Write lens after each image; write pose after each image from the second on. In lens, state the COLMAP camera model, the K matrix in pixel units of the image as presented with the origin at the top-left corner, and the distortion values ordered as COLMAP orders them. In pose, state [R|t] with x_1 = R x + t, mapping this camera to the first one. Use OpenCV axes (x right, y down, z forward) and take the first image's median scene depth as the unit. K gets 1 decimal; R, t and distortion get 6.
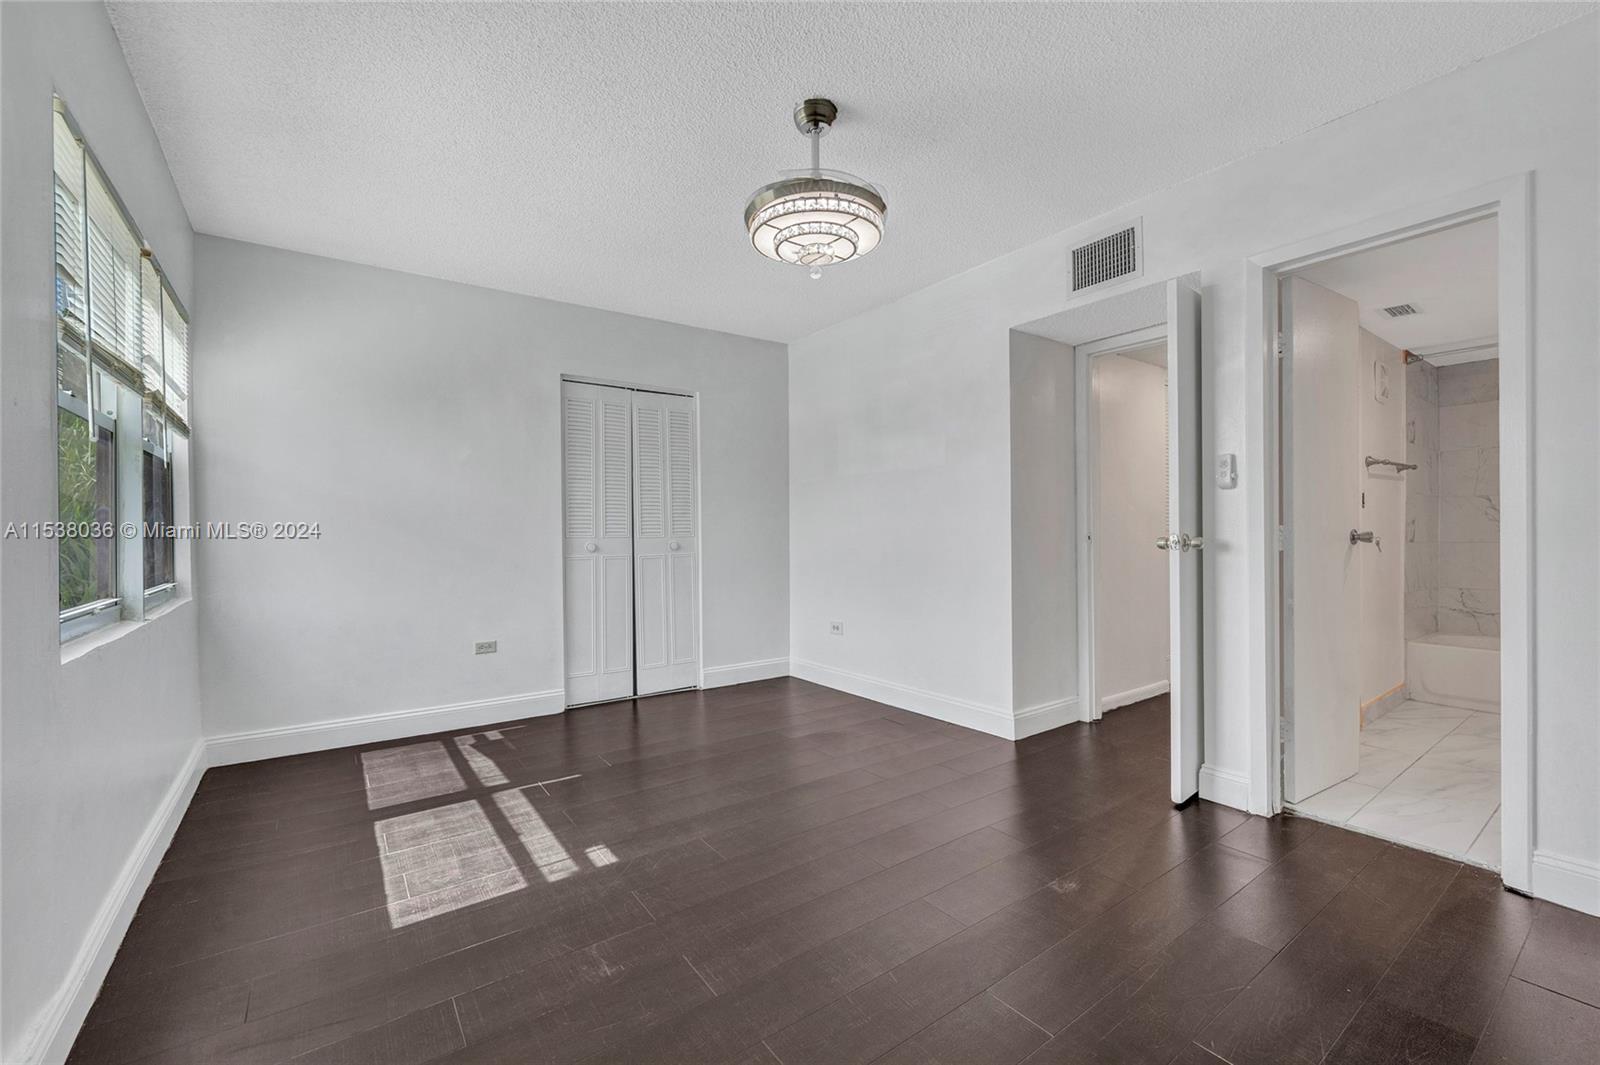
lens RADIAL K [[659.0, 0, 796.4], [0, 659.0, 528.4], [0, 0, 1]] dist [0.001380, -0.007017]
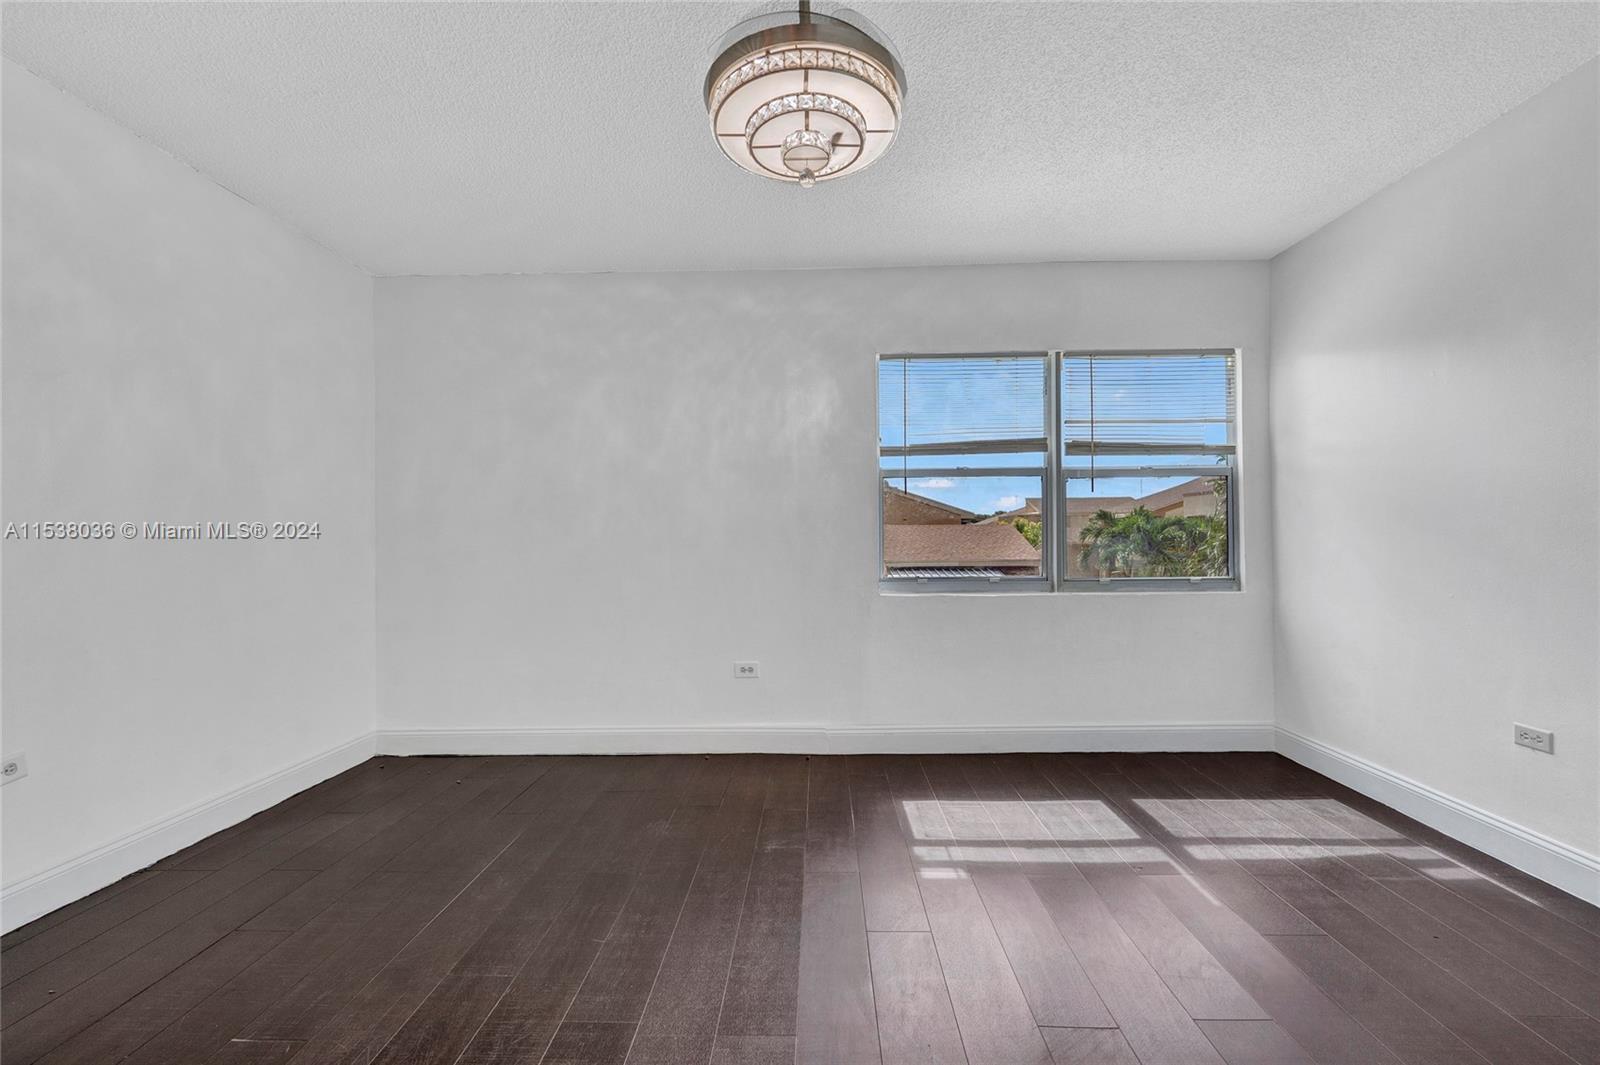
lens RADIAL K [[659.0, 0, 796.4], [0, 659.0, 528.4], [0, 0, 1]] dist [0.001380, -0.007017]
pose [[-0.610069, 0.009223, -0.792295, 0.513803], [0.016090, 0.999870, -0.000750, -0.013387], [0.792185, -0.013205, -0.610138, 1.225647]]
